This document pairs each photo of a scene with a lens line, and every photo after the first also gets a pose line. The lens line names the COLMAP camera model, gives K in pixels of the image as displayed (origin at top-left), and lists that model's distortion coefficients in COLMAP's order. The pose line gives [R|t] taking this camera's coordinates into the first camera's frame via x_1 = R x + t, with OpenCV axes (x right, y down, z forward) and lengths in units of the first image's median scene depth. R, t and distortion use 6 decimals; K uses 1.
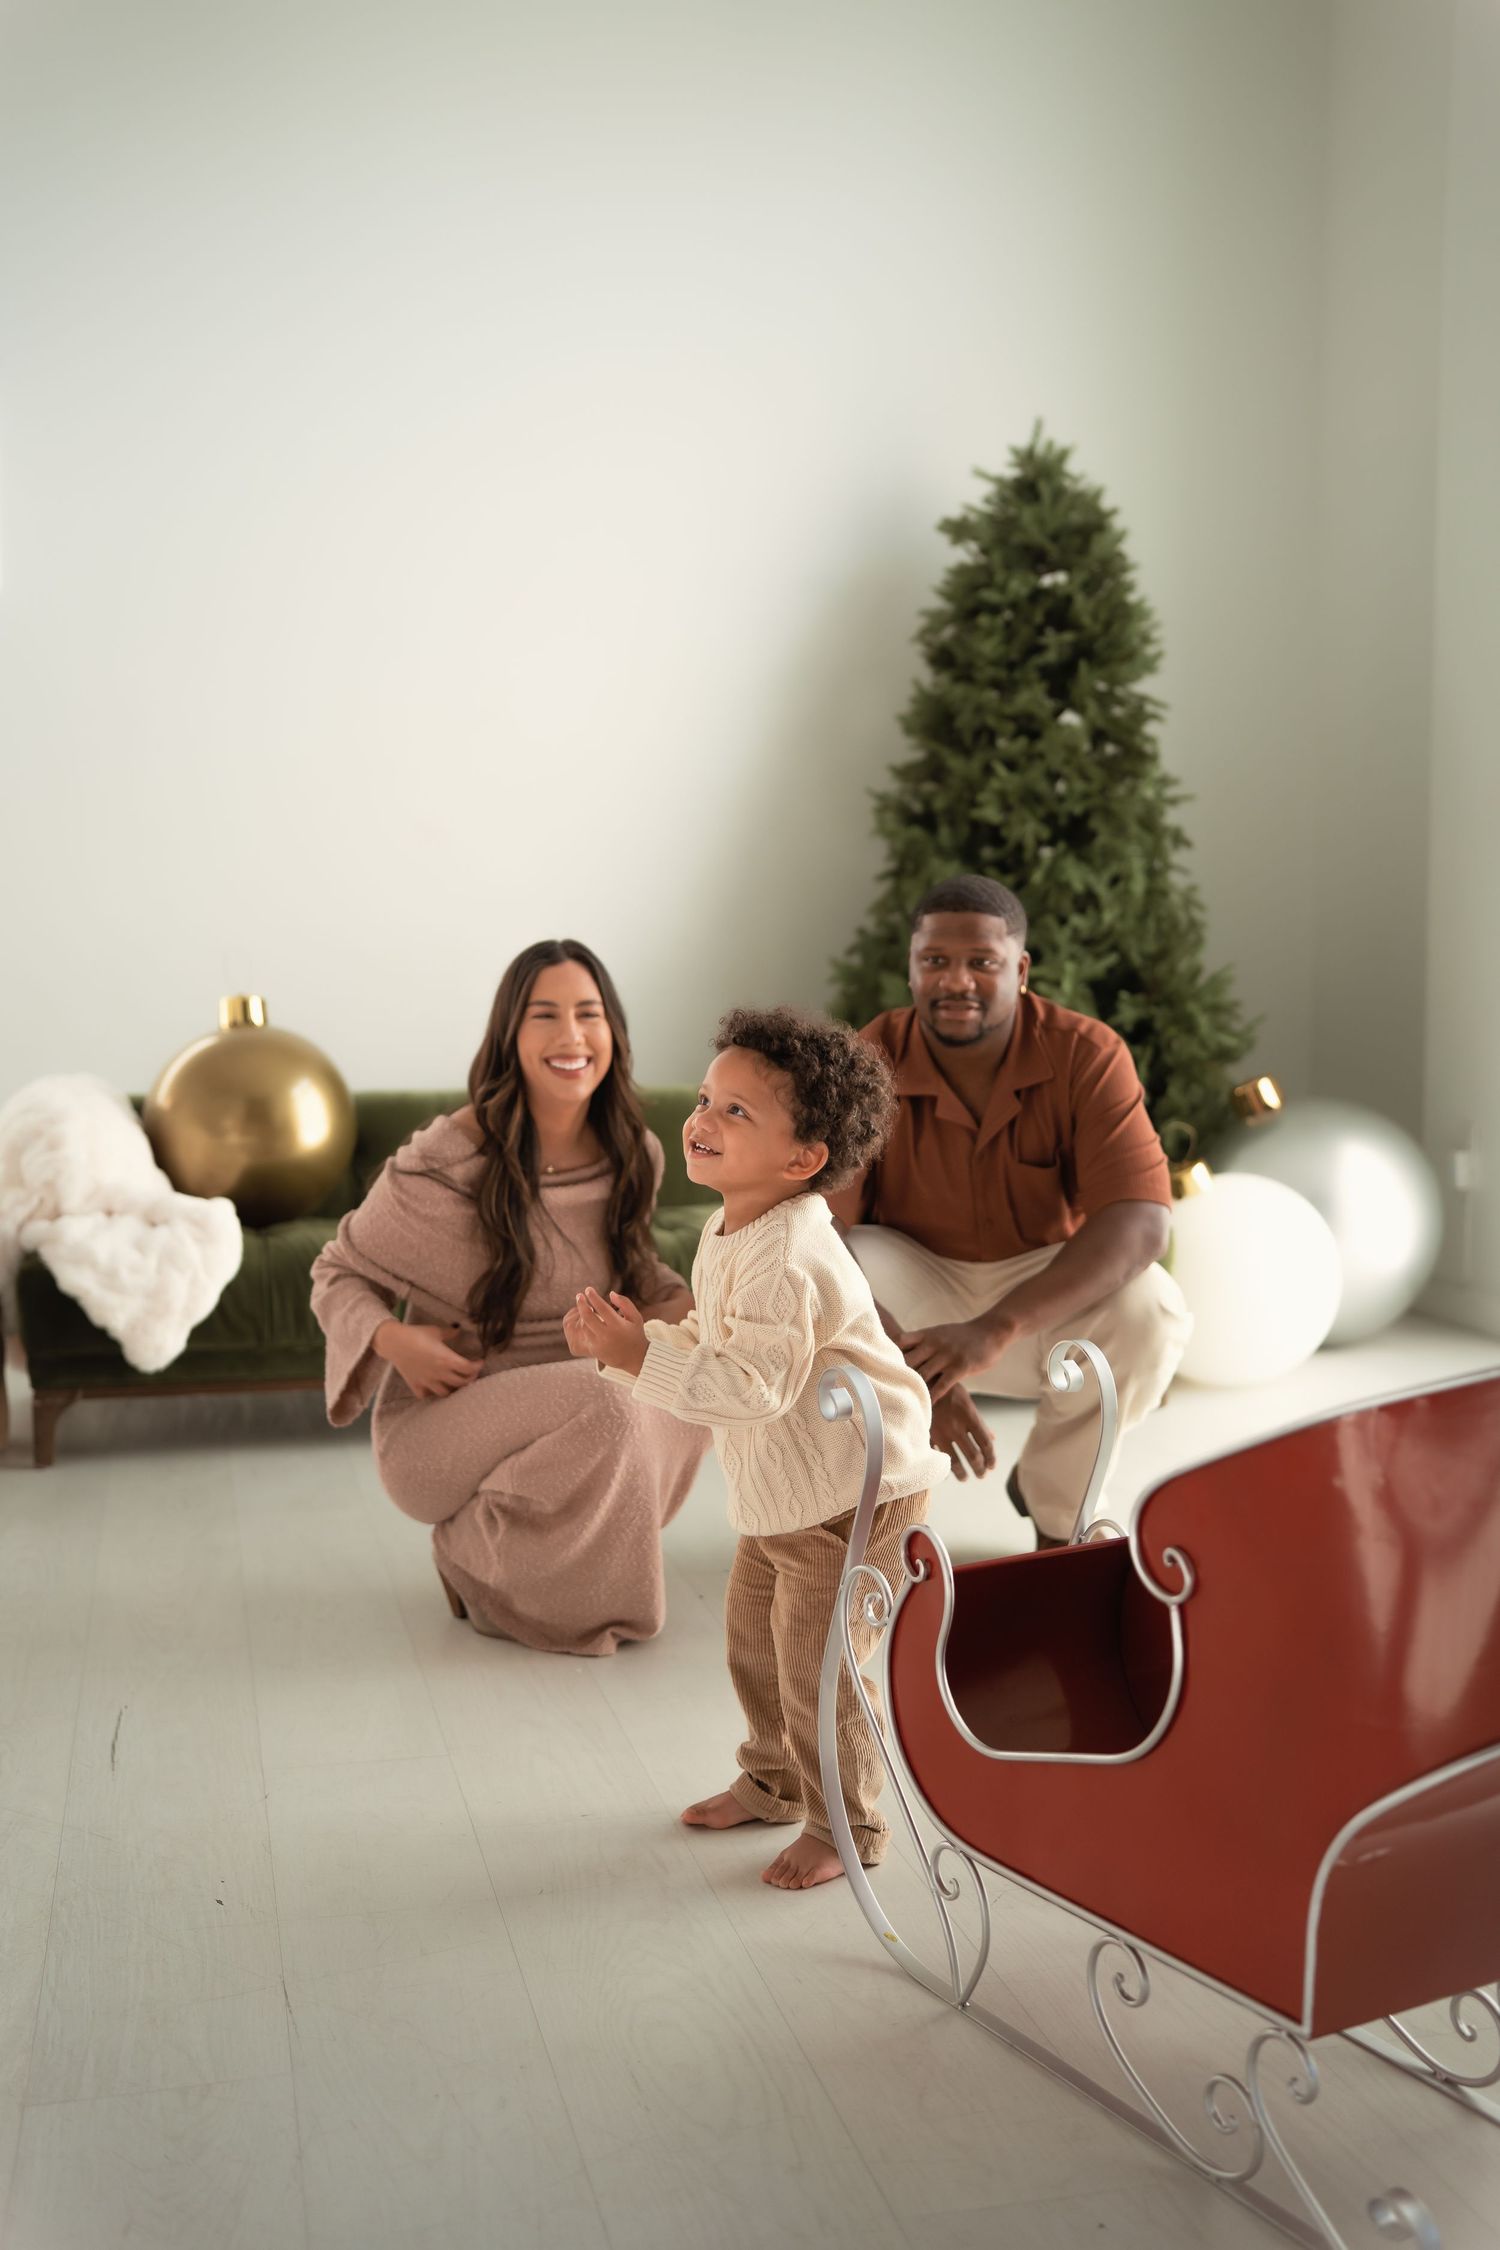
lens RADIAL K [[2302.5, 0, 750.0], [0, 2302.5, 1125.0], [0, 0, 1]] dist [-0.058780, 0.115477]
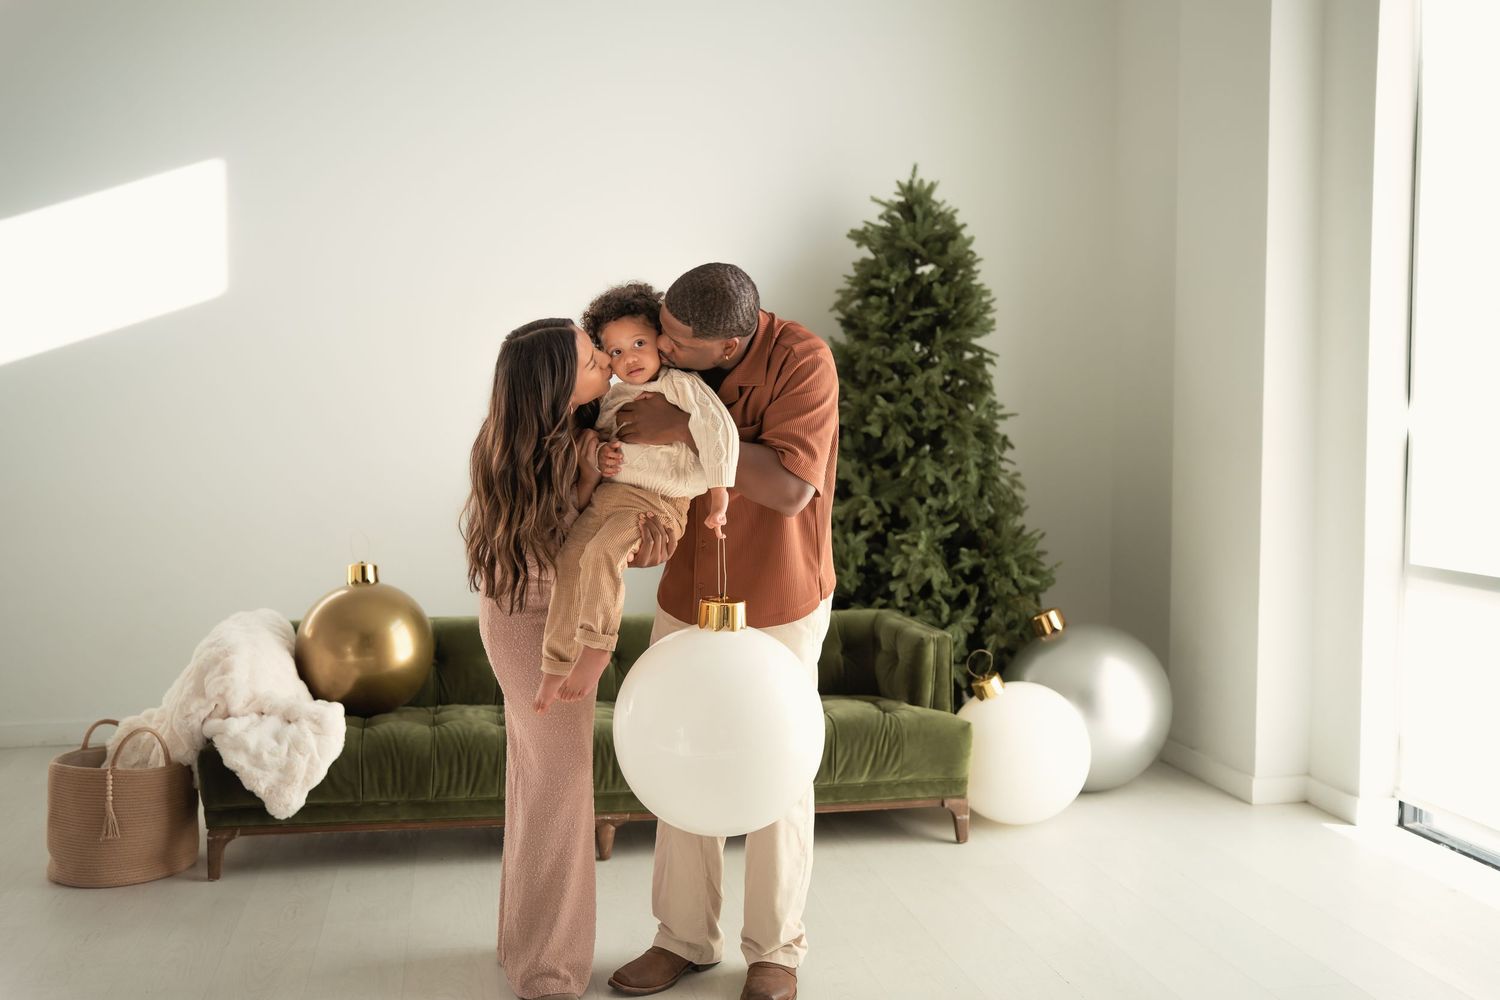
lens RADIAL K [[1535.0, 0, 750.0], [0, 1535.0, 500.0], [0, 0, 1]] dist [-0.058780, 0.115477]
pose [[0.998427, 0.007469, -0.055573, 0.077941], [-0.009164, 0.999498, -0.030315, -0.056974], [0.055318, 0.030776, 0.997994, -0.008780]]
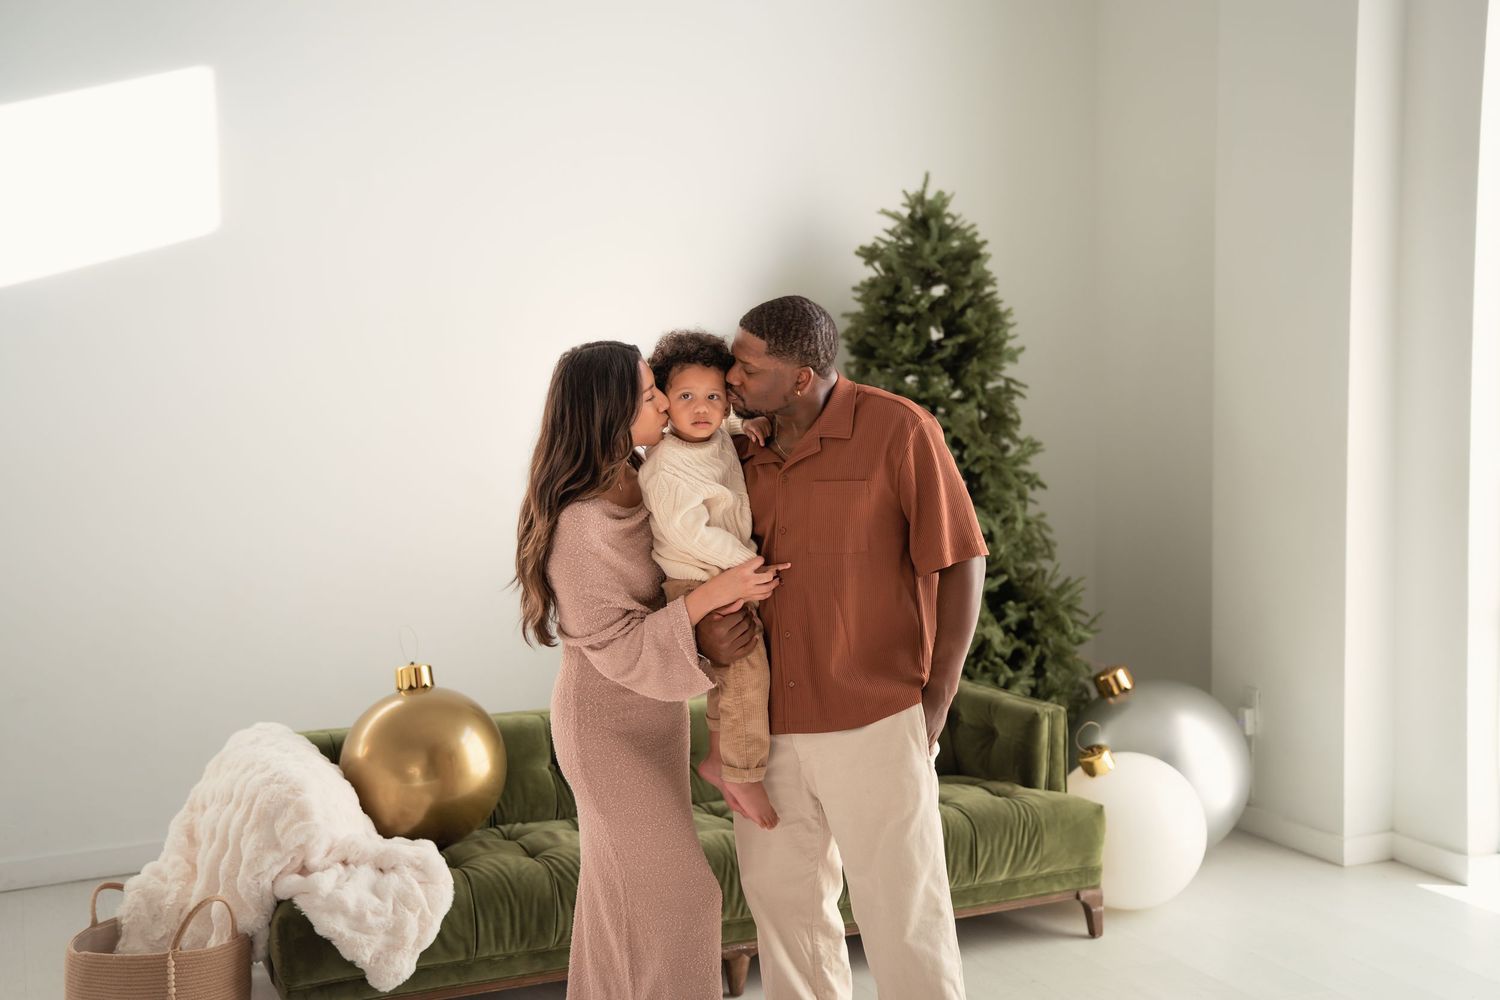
lens RADIAL K [[1704.5, 0, 757.6], [0, 1704.5, 519.9], [0, 0, 1]] dist [0.059116, 0.018918]
pose [[0.984917, -0.023629, 0.171408, -0.157662], [0.025320, 0.999650, -0.007689, -0.101283], [-0.171166, 0.011913, 0.985170, 0.022513]]
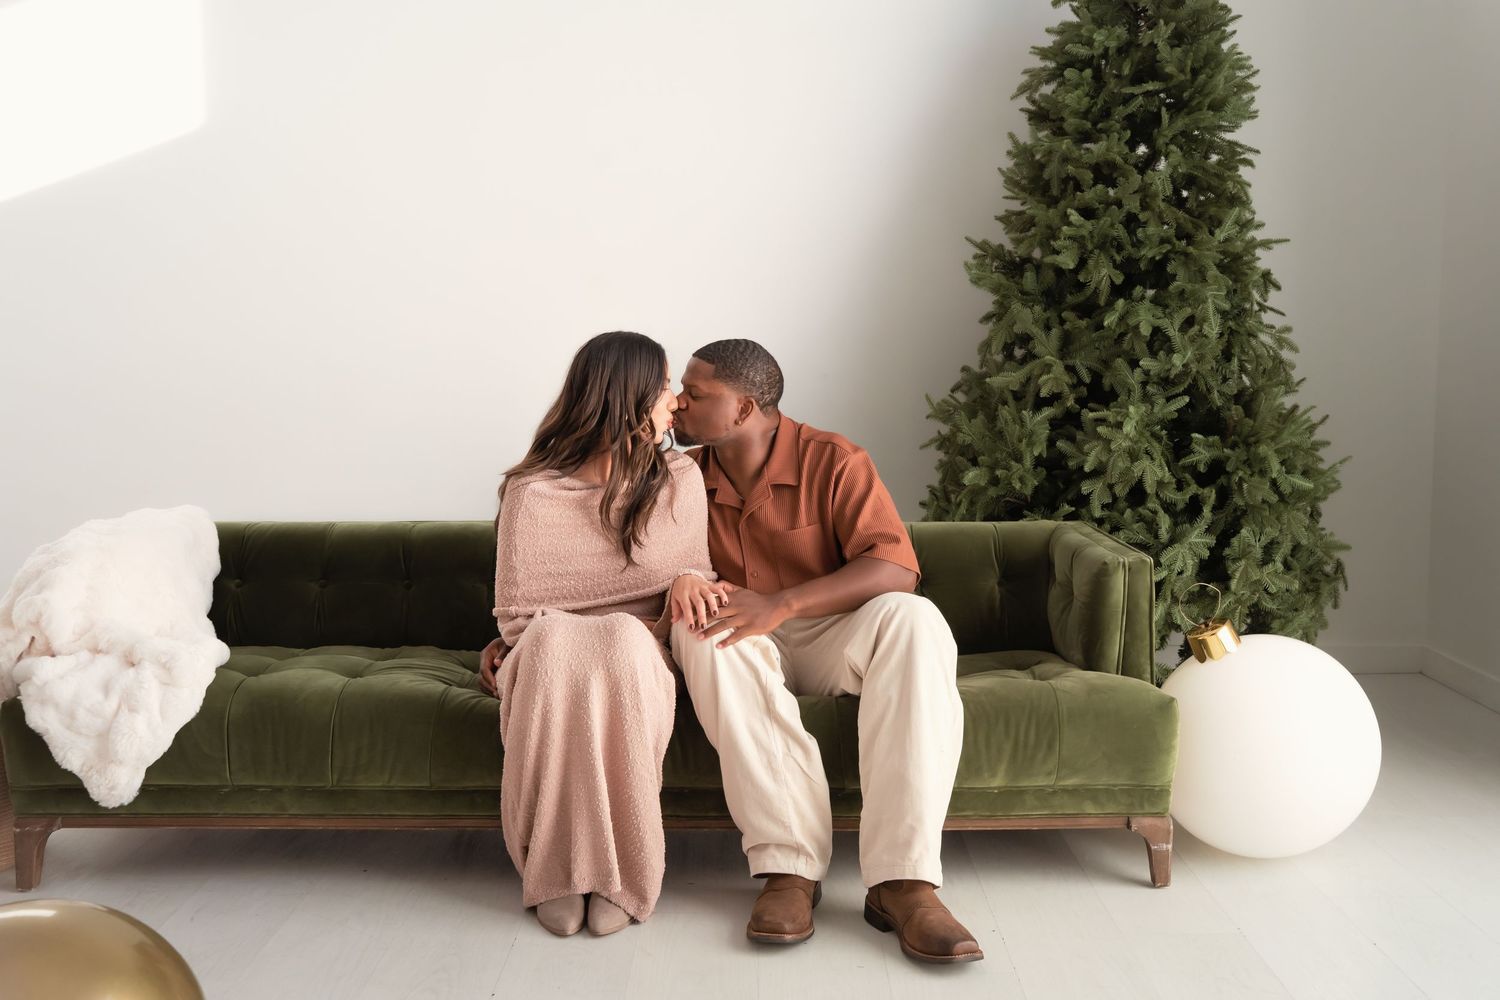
lens RADIAL K [[1535.0, 0, 750.0], [0, 1535.0, 500.0], [0, 0, 1]] dist [-0.058780, 0.115477]
pose [[0.967375, 0.022622, -0.252339, 0.141212], [-0.018046, 0.999628, 0.020432, -0.038113], [0.252707, -0.015211, 0.967423, 0.291266]]
